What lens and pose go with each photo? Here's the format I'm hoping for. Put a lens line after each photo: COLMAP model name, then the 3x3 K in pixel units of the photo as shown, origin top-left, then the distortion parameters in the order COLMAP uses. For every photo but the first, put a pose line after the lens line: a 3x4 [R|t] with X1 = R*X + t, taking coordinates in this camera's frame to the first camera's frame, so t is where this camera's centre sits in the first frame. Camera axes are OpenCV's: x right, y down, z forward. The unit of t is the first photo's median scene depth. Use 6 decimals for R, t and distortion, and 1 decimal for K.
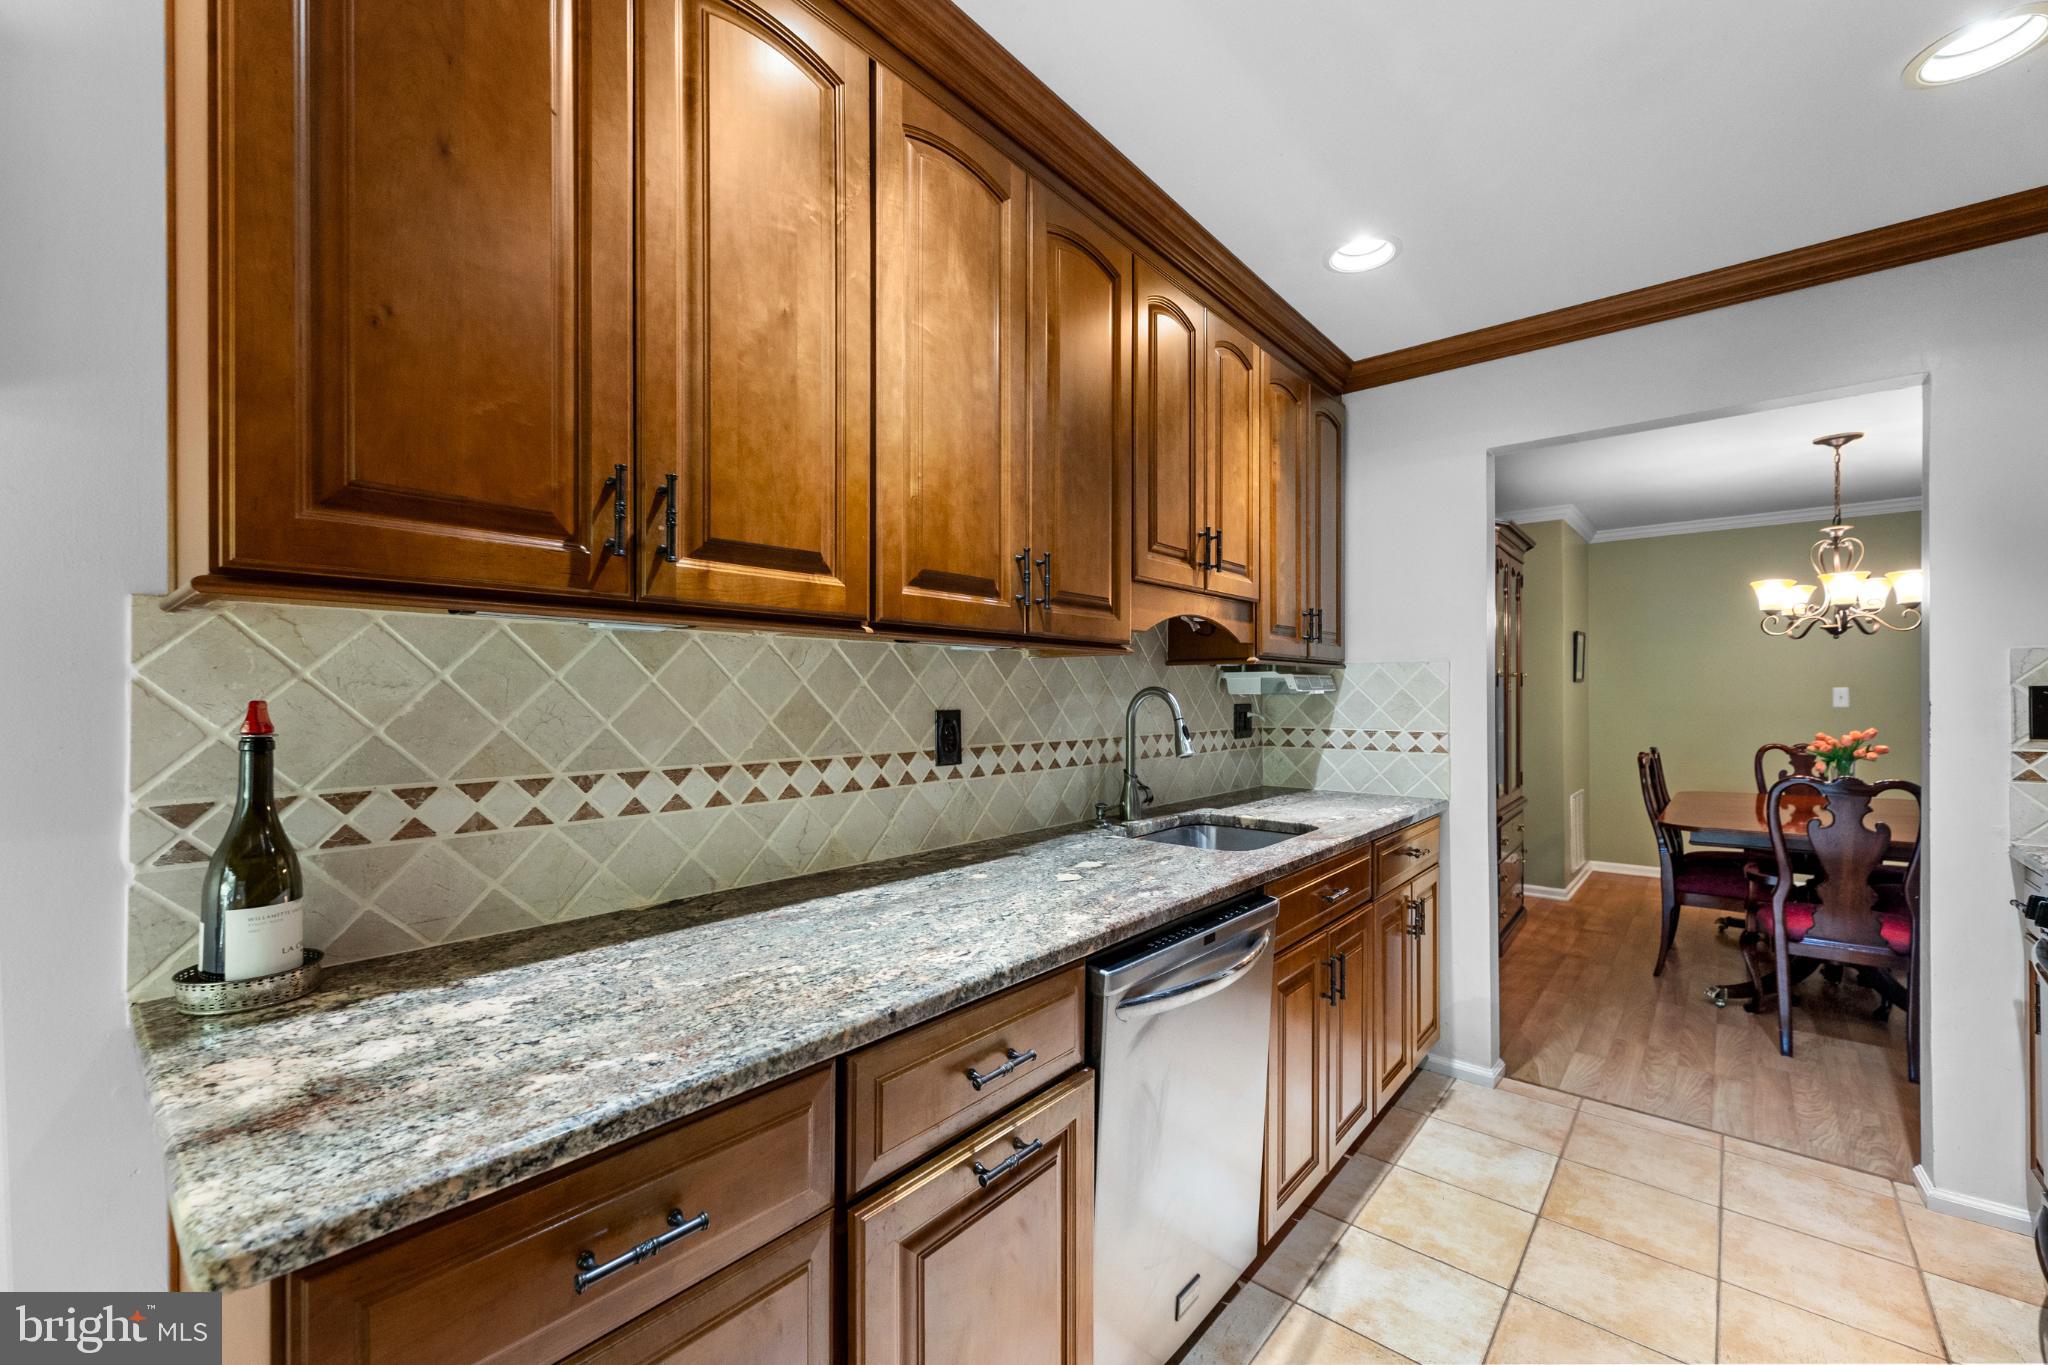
lens RADIAL K [[823.3, 0, 1023.0], [0, 823.3, 696.2], [0, 0, 1]] dist [-0.001052, 0.000551]
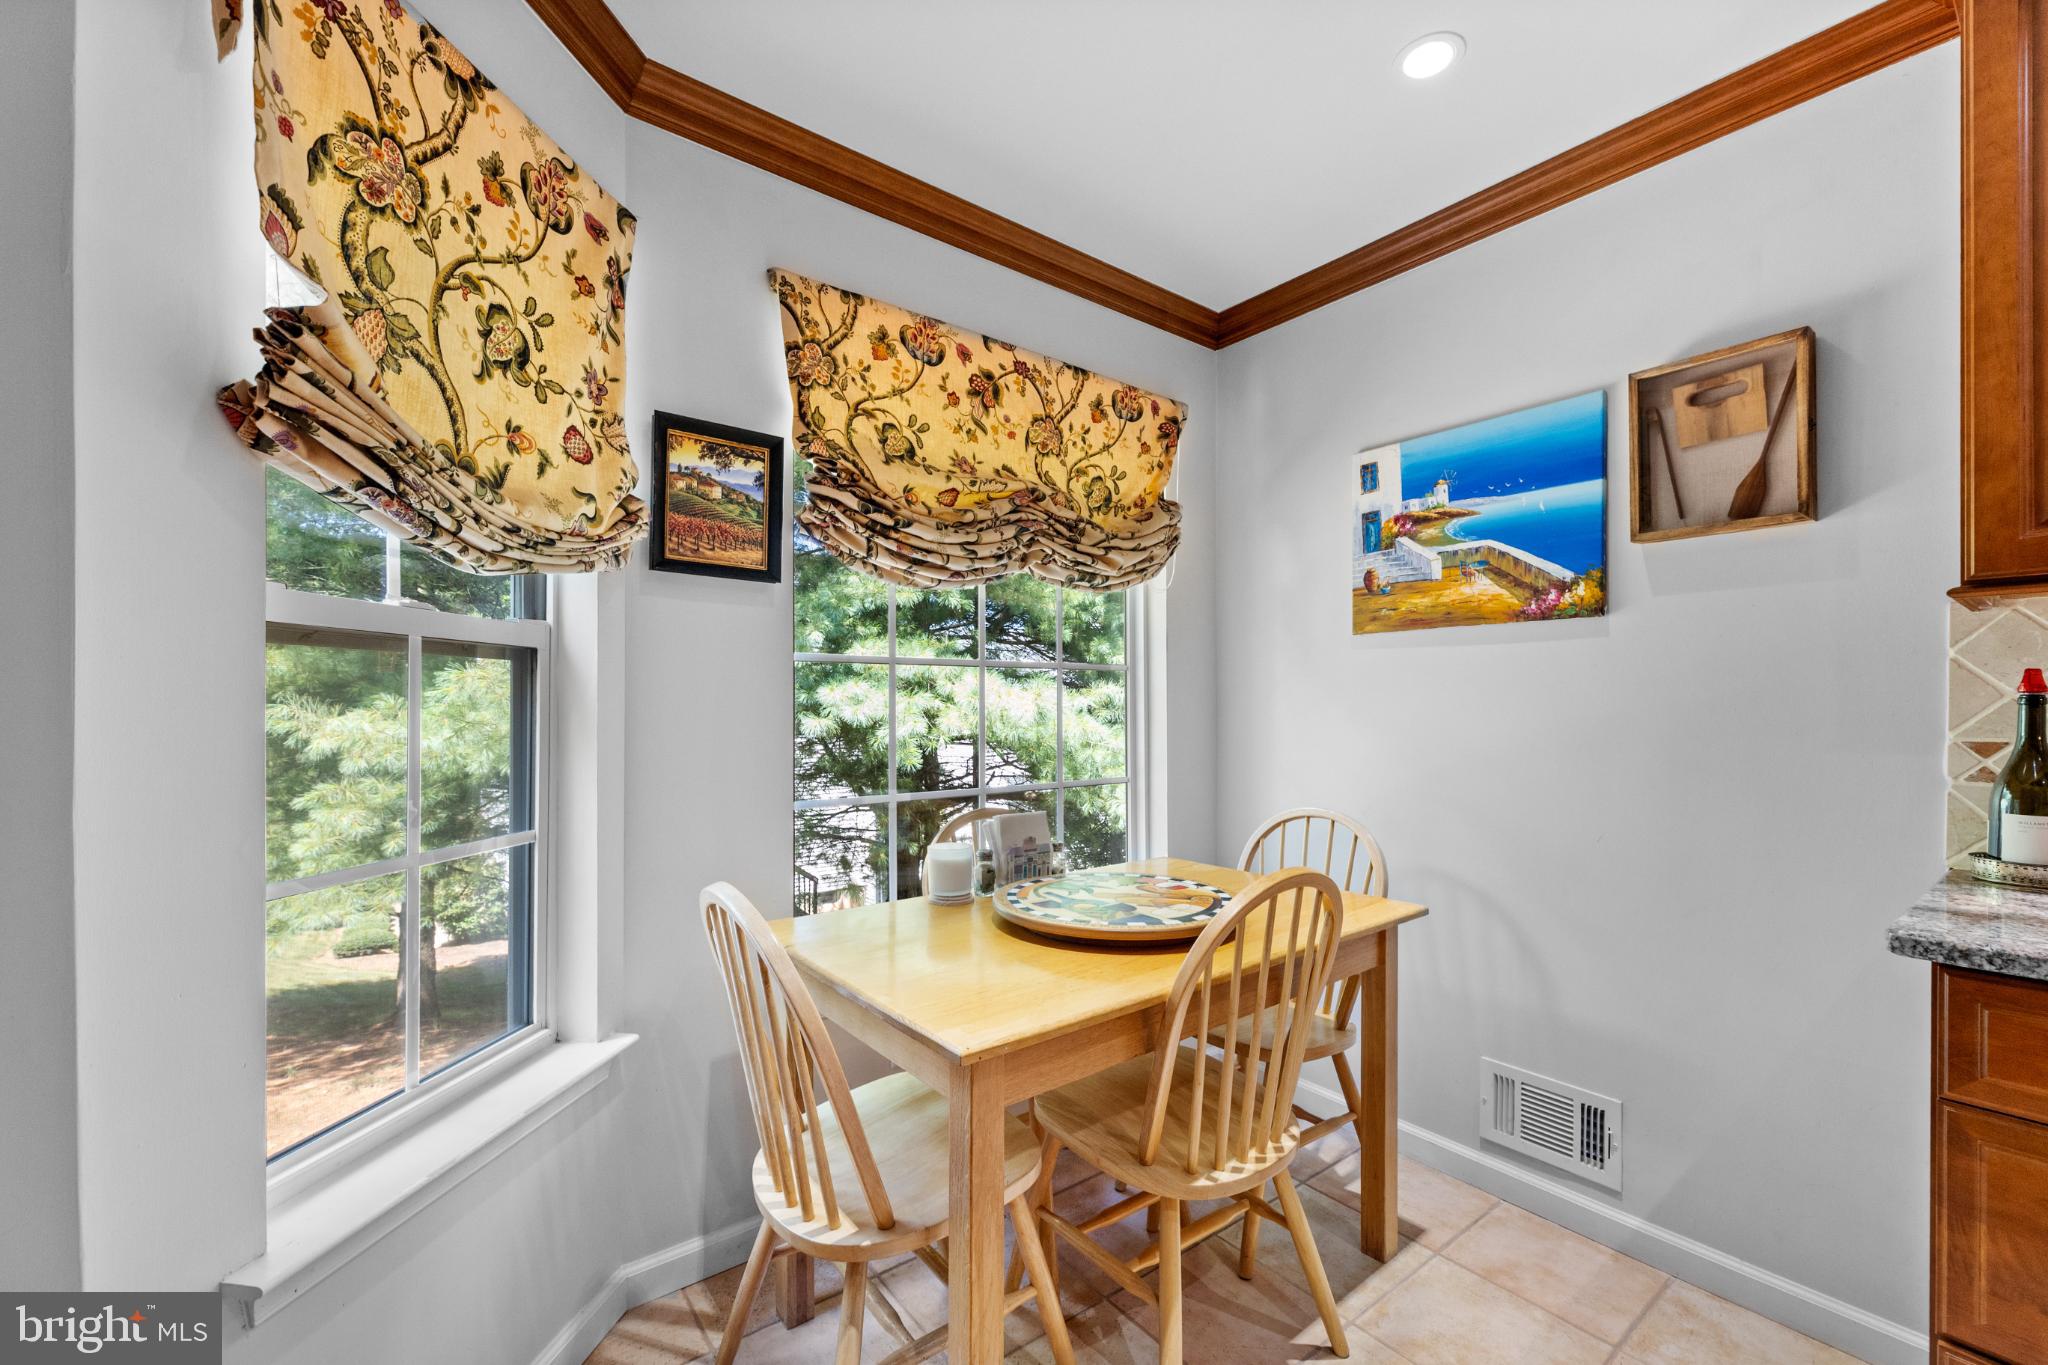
lens RADIAL K [[823.3, 0, 1013.6], [0, 823.3, 701.0], [0, 0, 1]] dist [-0.001052, 0.000551]
pose [[-0.231108, -0.004845, -0.972916, 0.823638], [-0.003720, 0.999985, -0.004096, 0.073095], [0.972921, 0.002673, -0.231123, -0.351646]]
